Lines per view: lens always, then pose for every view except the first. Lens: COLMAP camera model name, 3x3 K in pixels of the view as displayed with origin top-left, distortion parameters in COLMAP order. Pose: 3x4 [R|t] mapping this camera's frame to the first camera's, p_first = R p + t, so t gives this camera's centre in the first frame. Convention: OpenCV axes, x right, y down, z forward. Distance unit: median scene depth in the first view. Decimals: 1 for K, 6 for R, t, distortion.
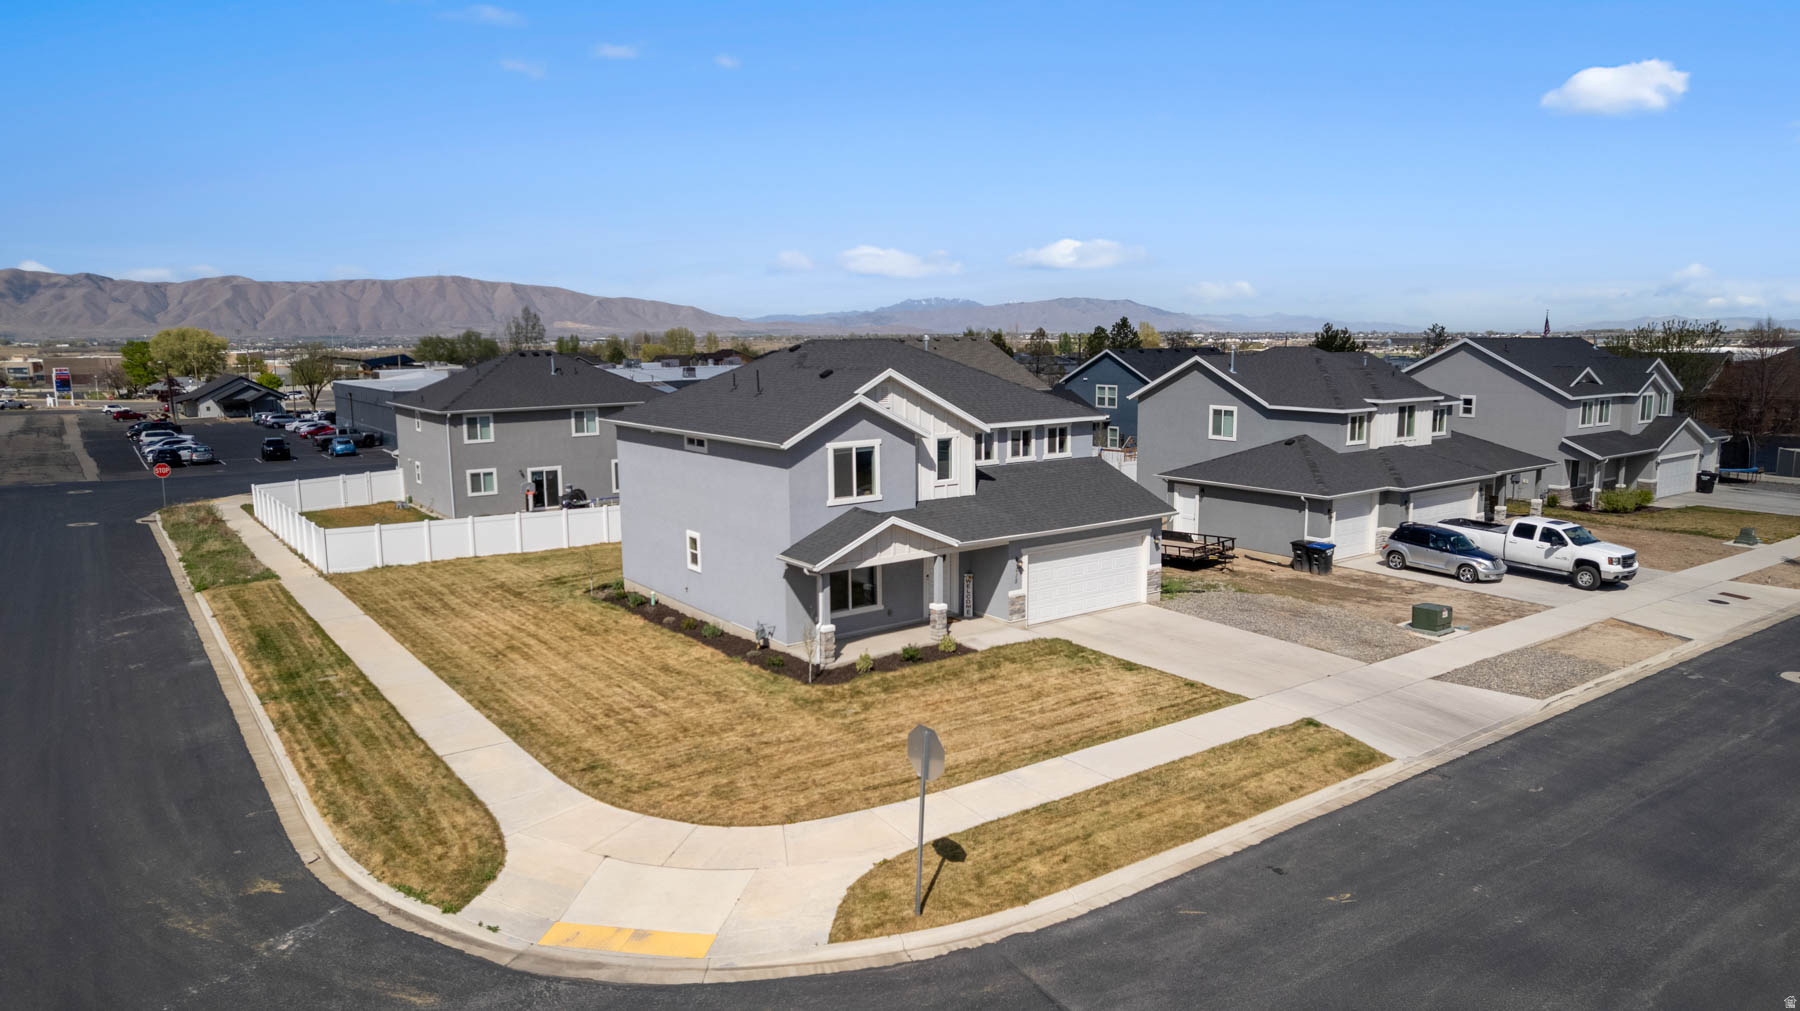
lens RADIAL K [[1152.3, 0, 904.5], [0, 1152.3, 505.3], [0, 0, 1]] dist [-0.082674, 0.076697]
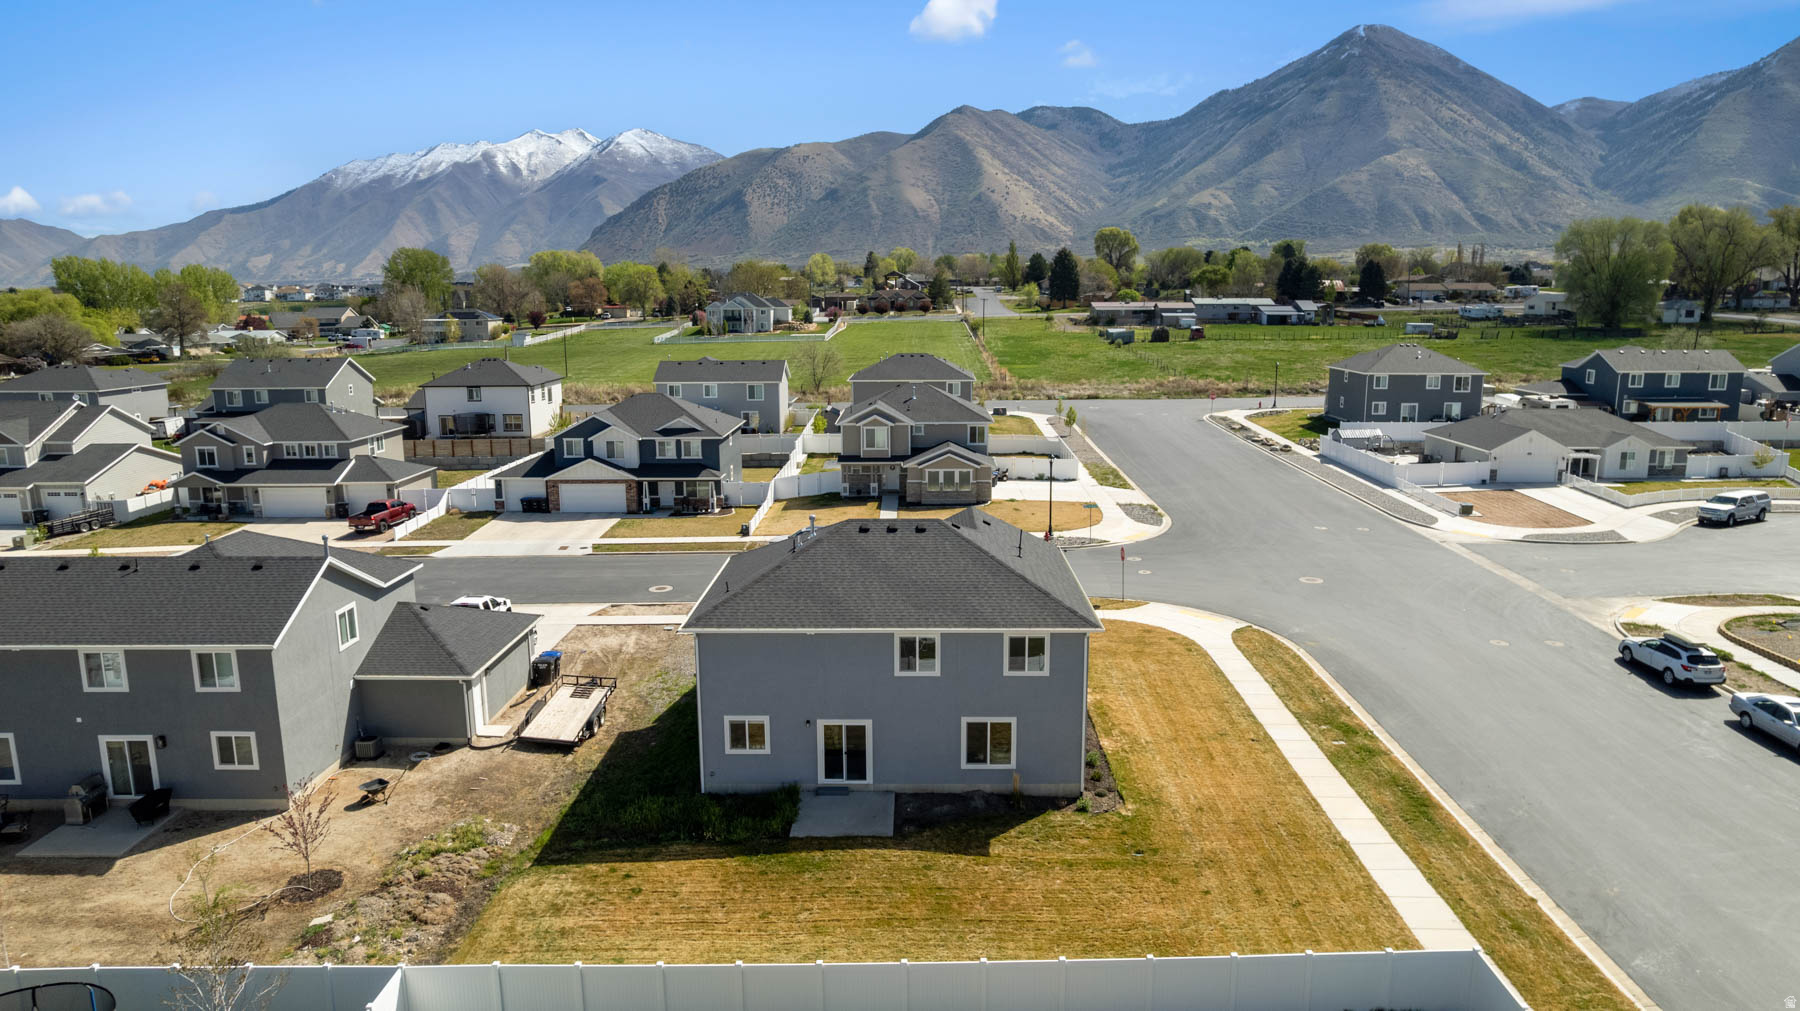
lens RADIAL K [[1152.3, 0, 904.5], [0, 1152.3, 505.3], [0, 0, 1]] dist [-0.082674, 0.076697]
pose [[-0.797331, -0.100454, 0.595124, -0.863094], [0.100164, 0.950353, 0.294612, -0.587645], [-0.595172, 0.294513, -0.747684, 2.222992]]
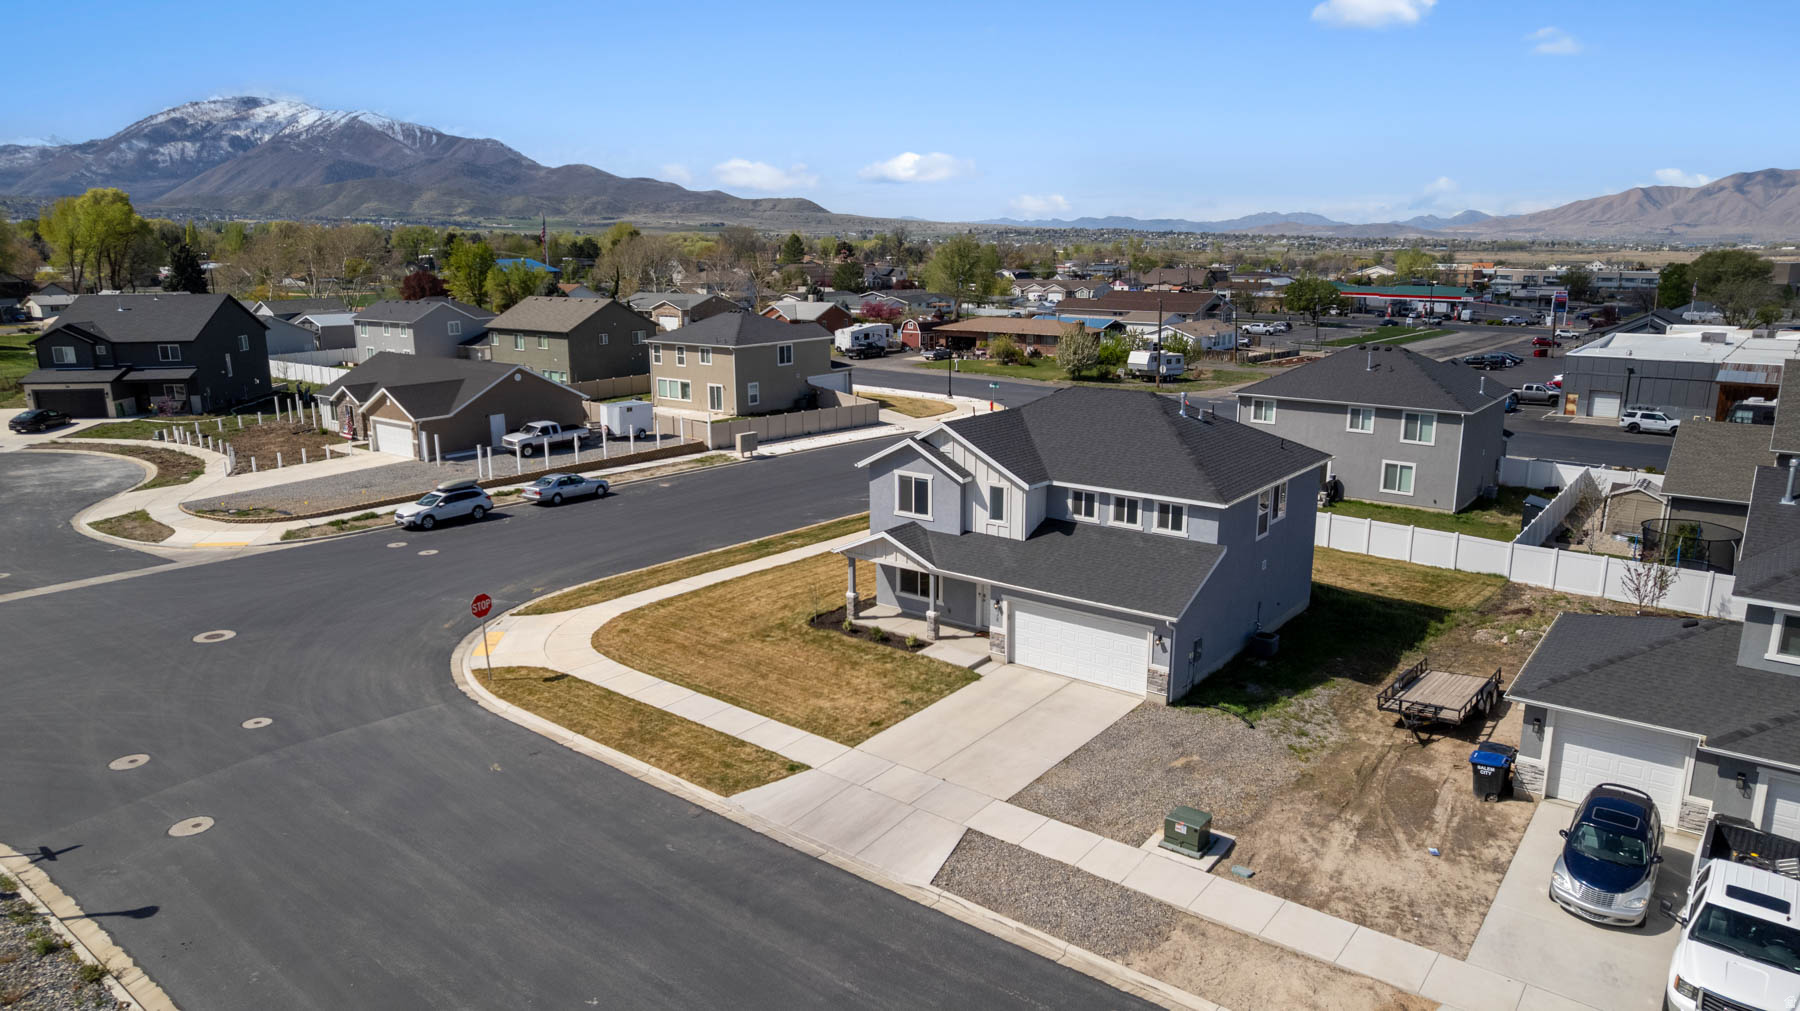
lens RADIAL K [[1152.3, 0, 904.5], [0, 1152.3, 505.3], [0, 0, 1]] dist [-0.082674, 0.076697]
pose [[0.270694, 0.221314, -0.936880, 1.204806], [-0.141344, 0.971805, 0.188726, -0.267604], [0.952232, 0.081336, 0.294343, 0.597041]]
